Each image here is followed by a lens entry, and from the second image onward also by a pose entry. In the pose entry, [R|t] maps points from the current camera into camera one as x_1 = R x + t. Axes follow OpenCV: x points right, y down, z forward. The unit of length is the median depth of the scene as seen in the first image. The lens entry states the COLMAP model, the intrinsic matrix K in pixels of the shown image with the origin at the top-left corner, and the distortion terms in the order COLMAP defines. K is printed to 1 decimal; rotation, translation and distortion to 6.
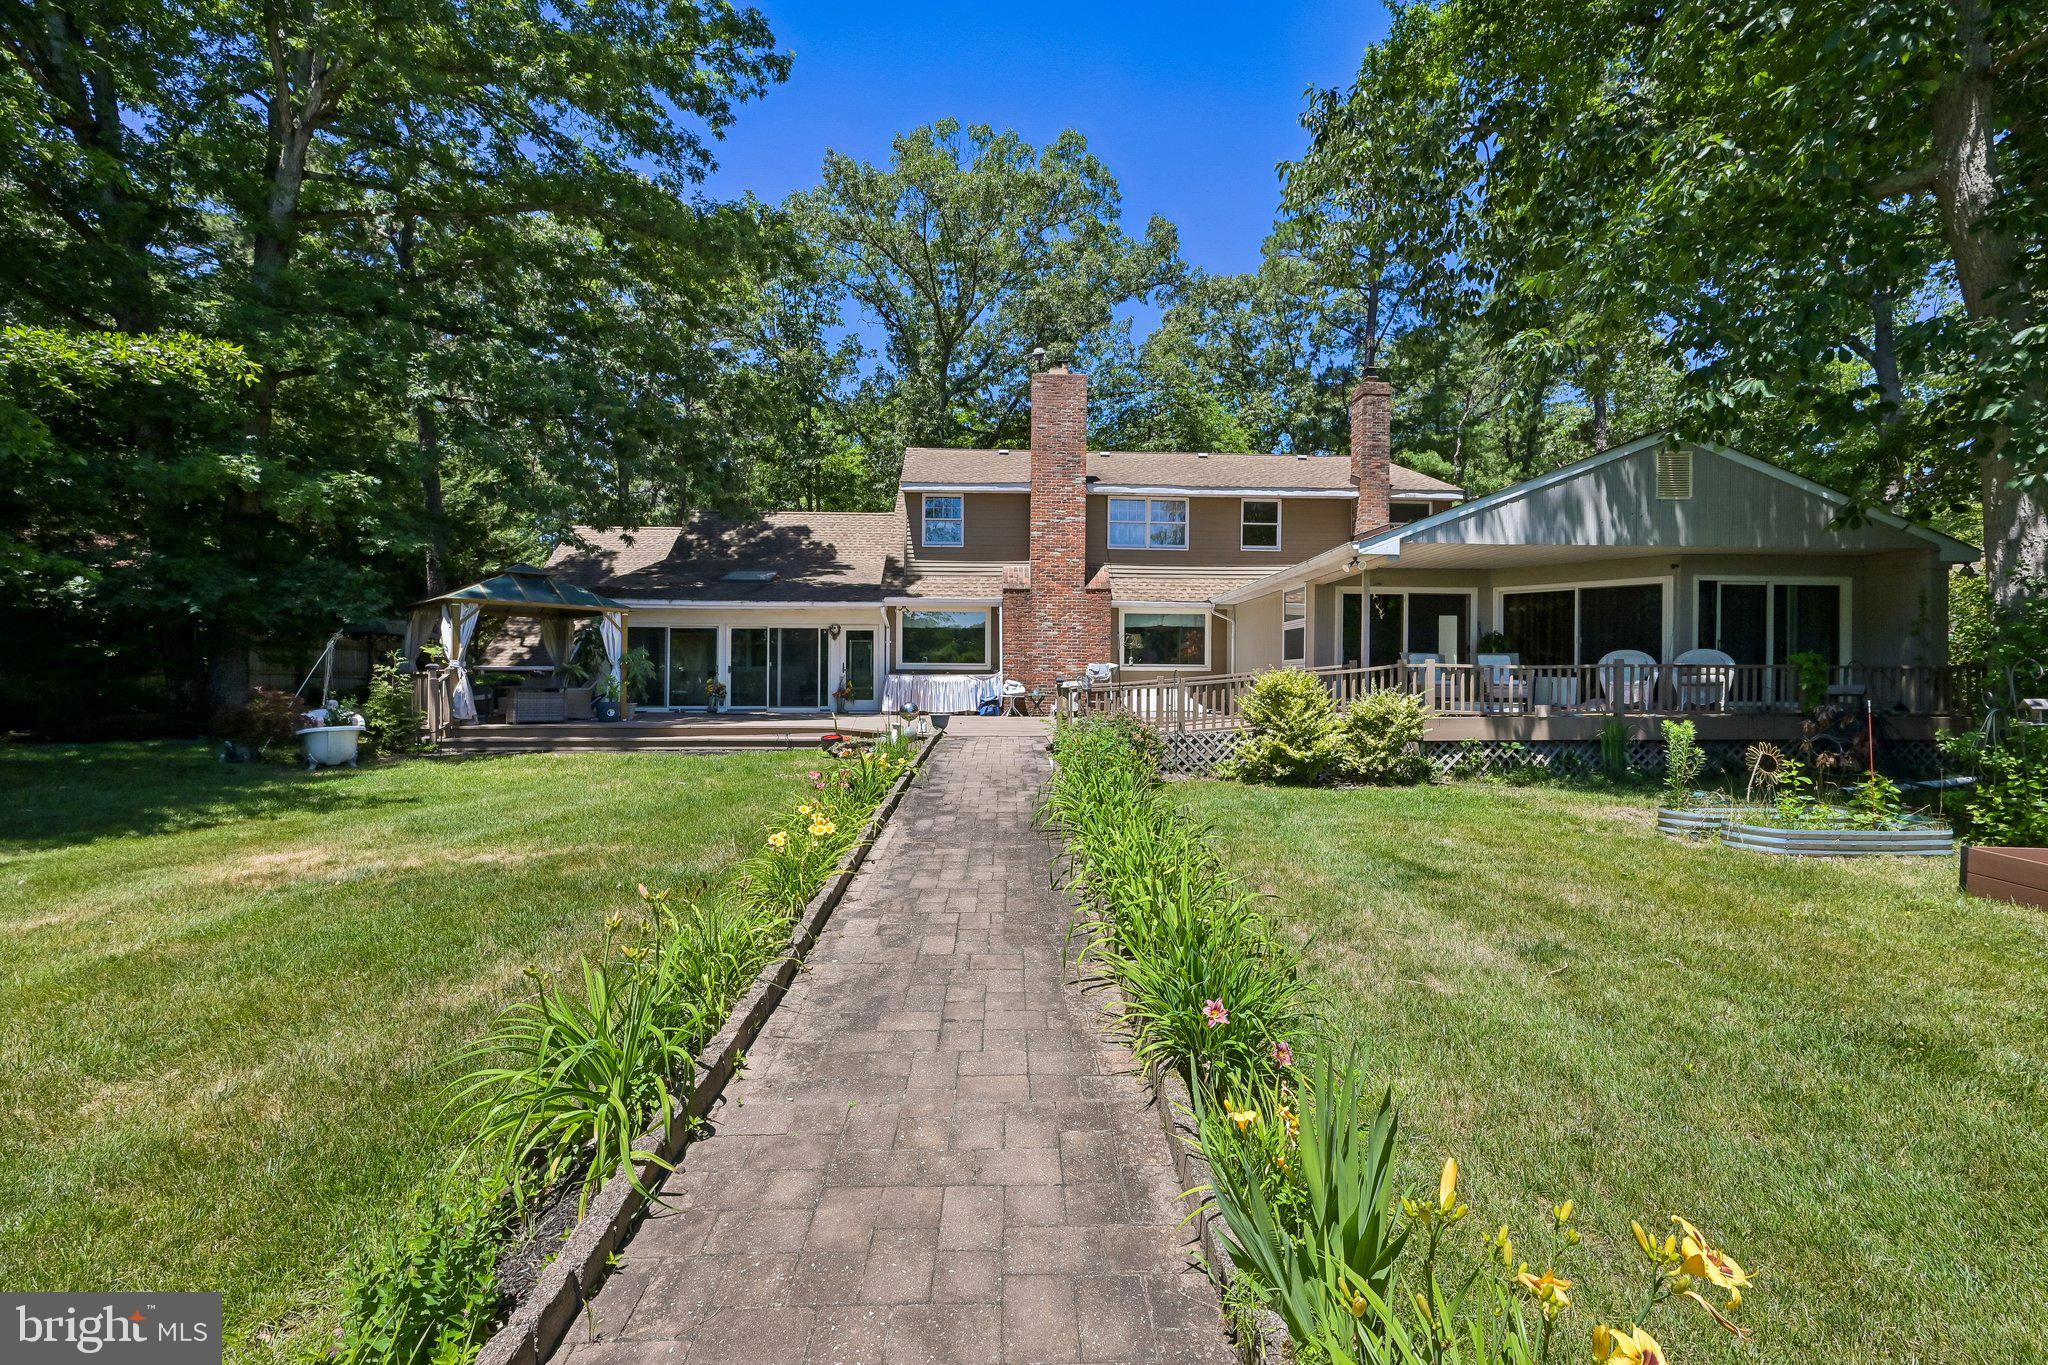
lens RADIAL K [[833.1, 0, 1035.1], [0, 833.1, 670.9], [0, 0, 1]] dist [0.000475, -0.000055]
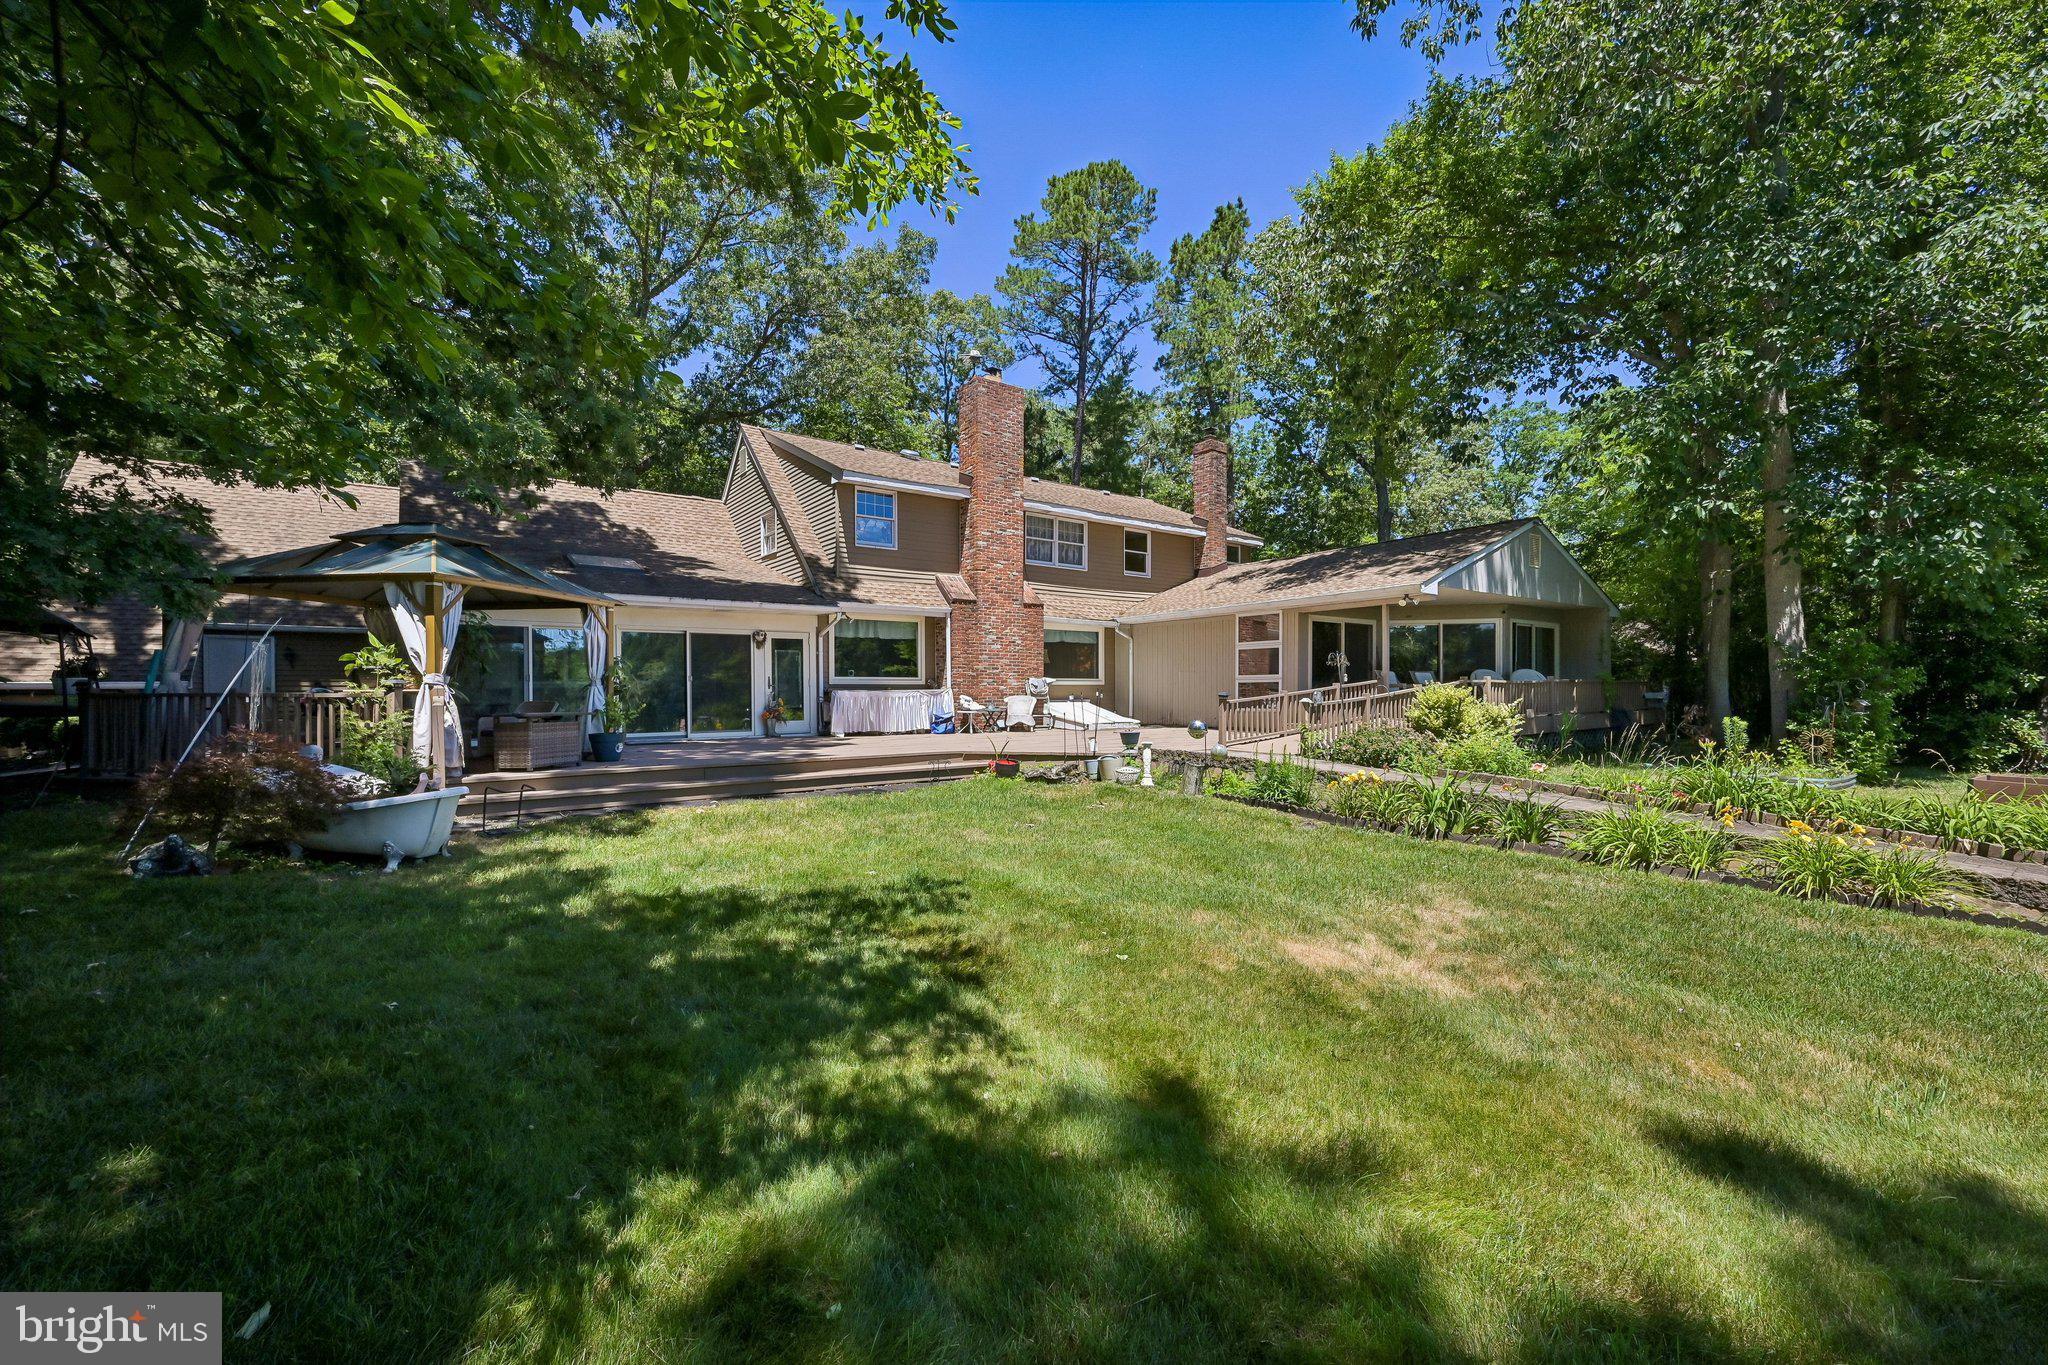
lens RADIAL K [[808.0, 0, 1024.0], [0, 808.0, 682.5], [0, 0, 1]] dist [-0.001928, -0.000163]
pose [[0.851067, -0.001513, 0.525055, -0.439175], [0.001009, 0.999999, 0.001245, -0.004419], [-0.525056, -0.000529, 0.851067, 0.170283]]
